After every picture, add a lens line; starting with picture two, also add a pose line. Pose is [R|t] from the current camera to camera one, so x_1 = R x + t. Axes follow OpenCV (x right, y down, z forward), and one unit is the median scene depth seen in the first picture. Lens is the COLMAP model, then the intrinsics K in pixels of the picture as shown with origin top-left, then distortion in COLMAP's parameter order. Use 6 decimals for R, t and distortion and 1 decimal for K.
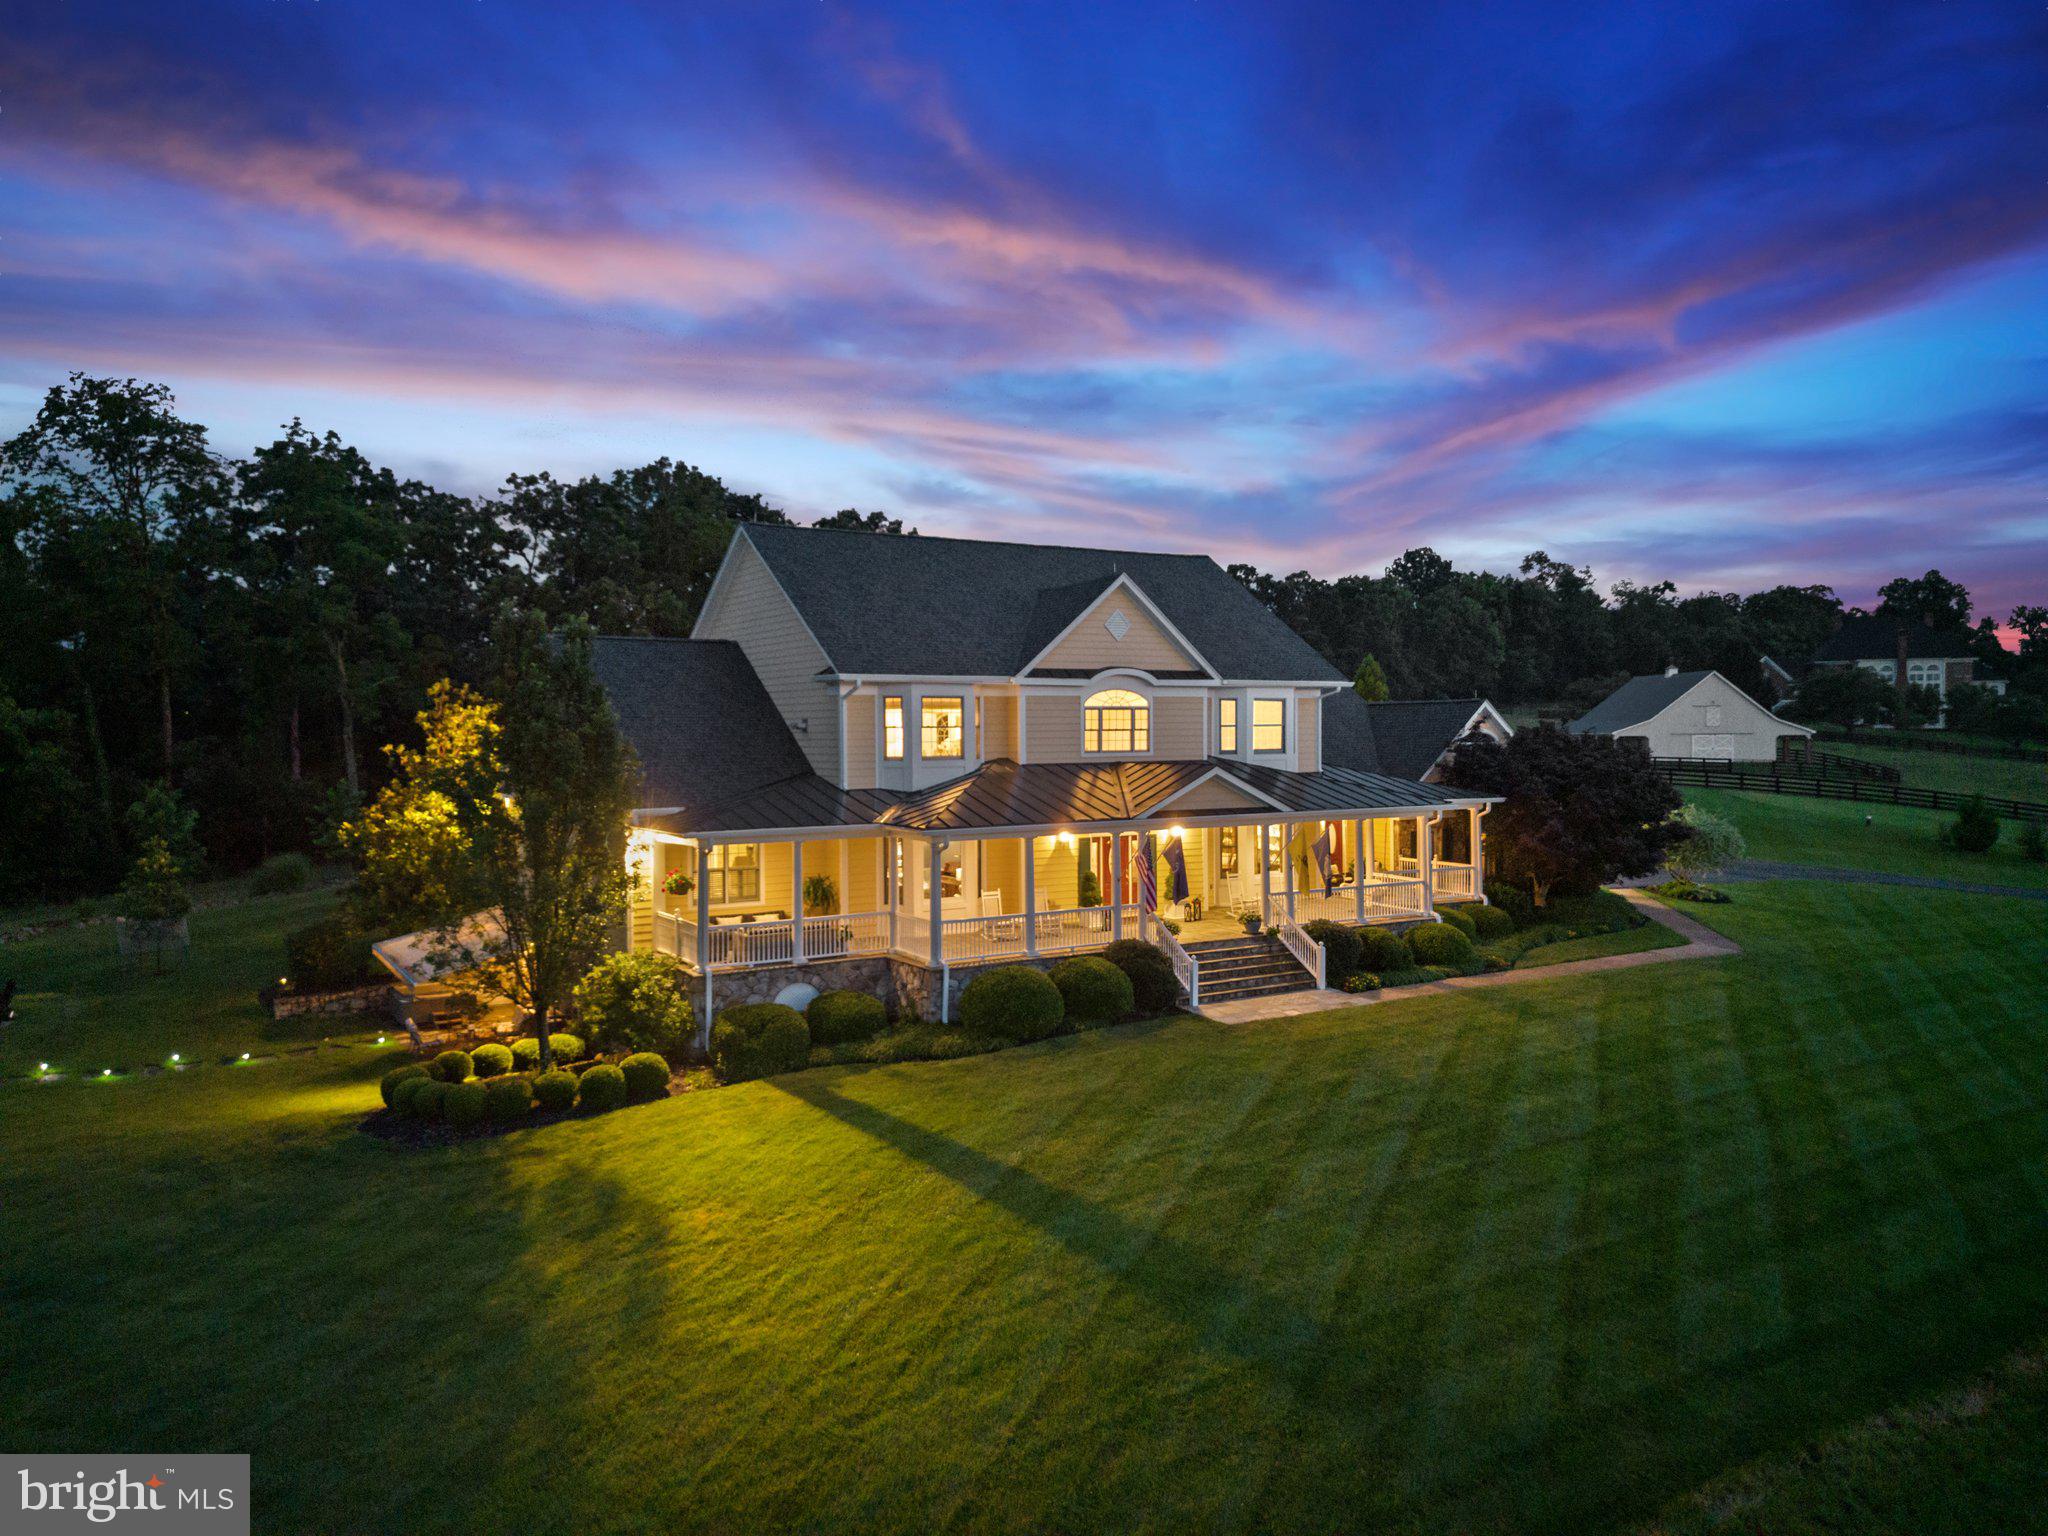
lens RADIAL K [[1444.7, 0, 1024.0], [0, 1444.7, 768.0], [0, 0, 1]] dist [0.024920, -0.002253]
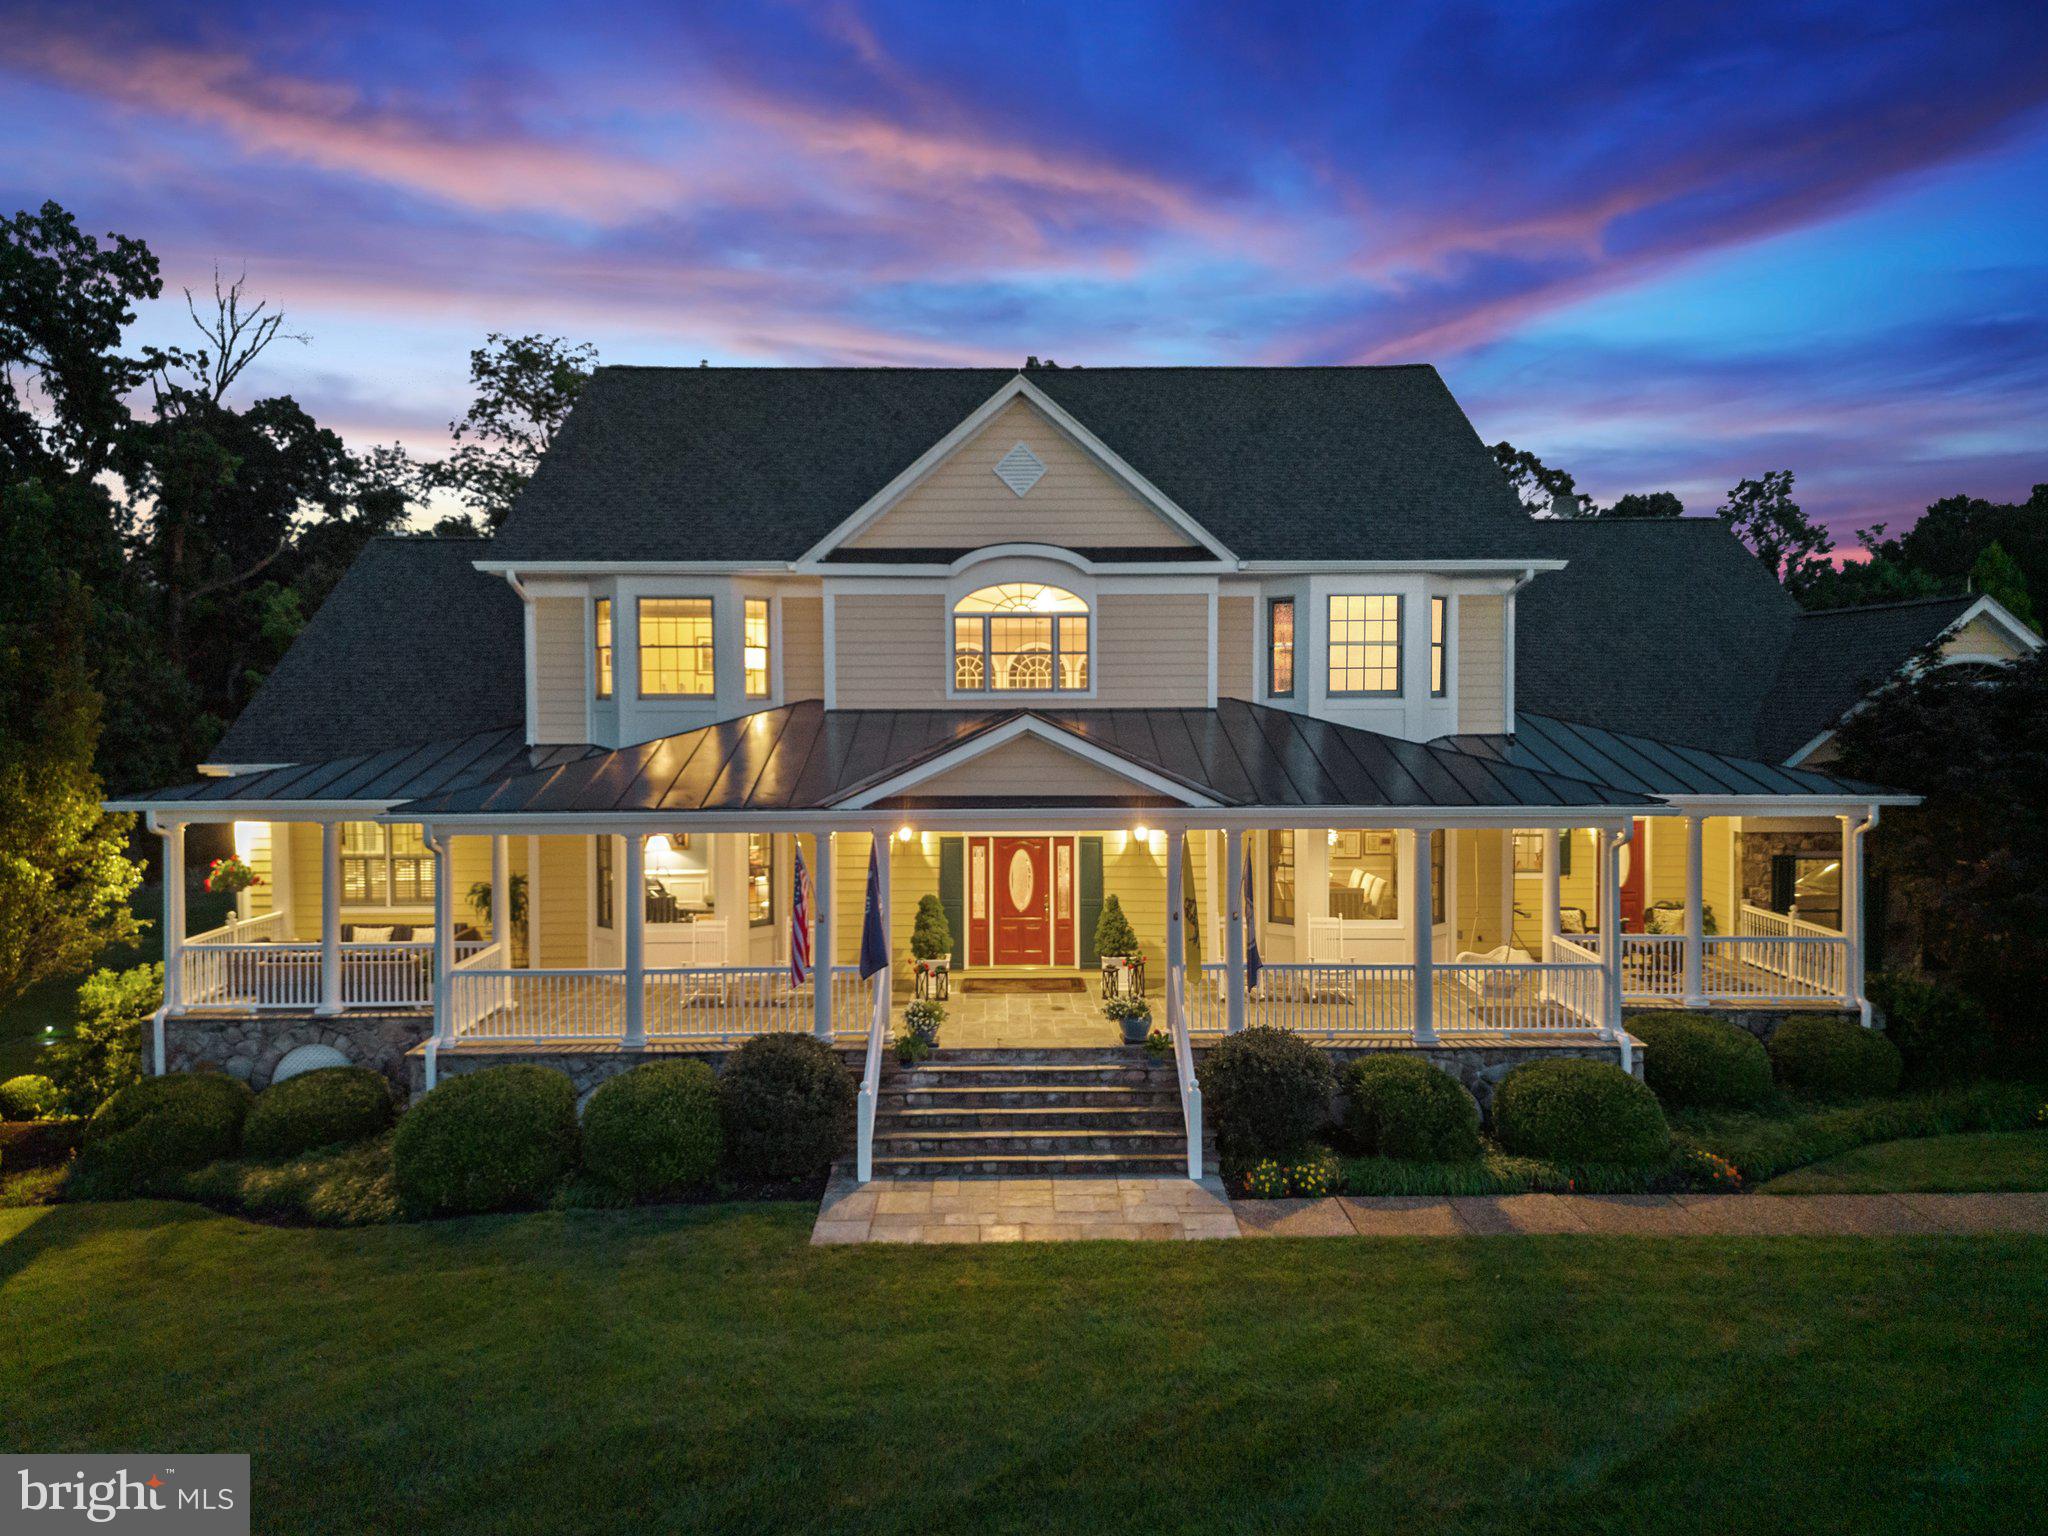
lens RADIAL K [[1312.7, 0, 1217.9], [0, 1312.7, 764.9], [0, 0, 1]] dist [0.018347, -0.000946]
pose [[0.856561, 0.024172, -0.515479, 0.404792], [-0.014167, 0.999627, 0.023335, 0.005208], [0.515851, -0.012685, 0.856584, 0.591431]]
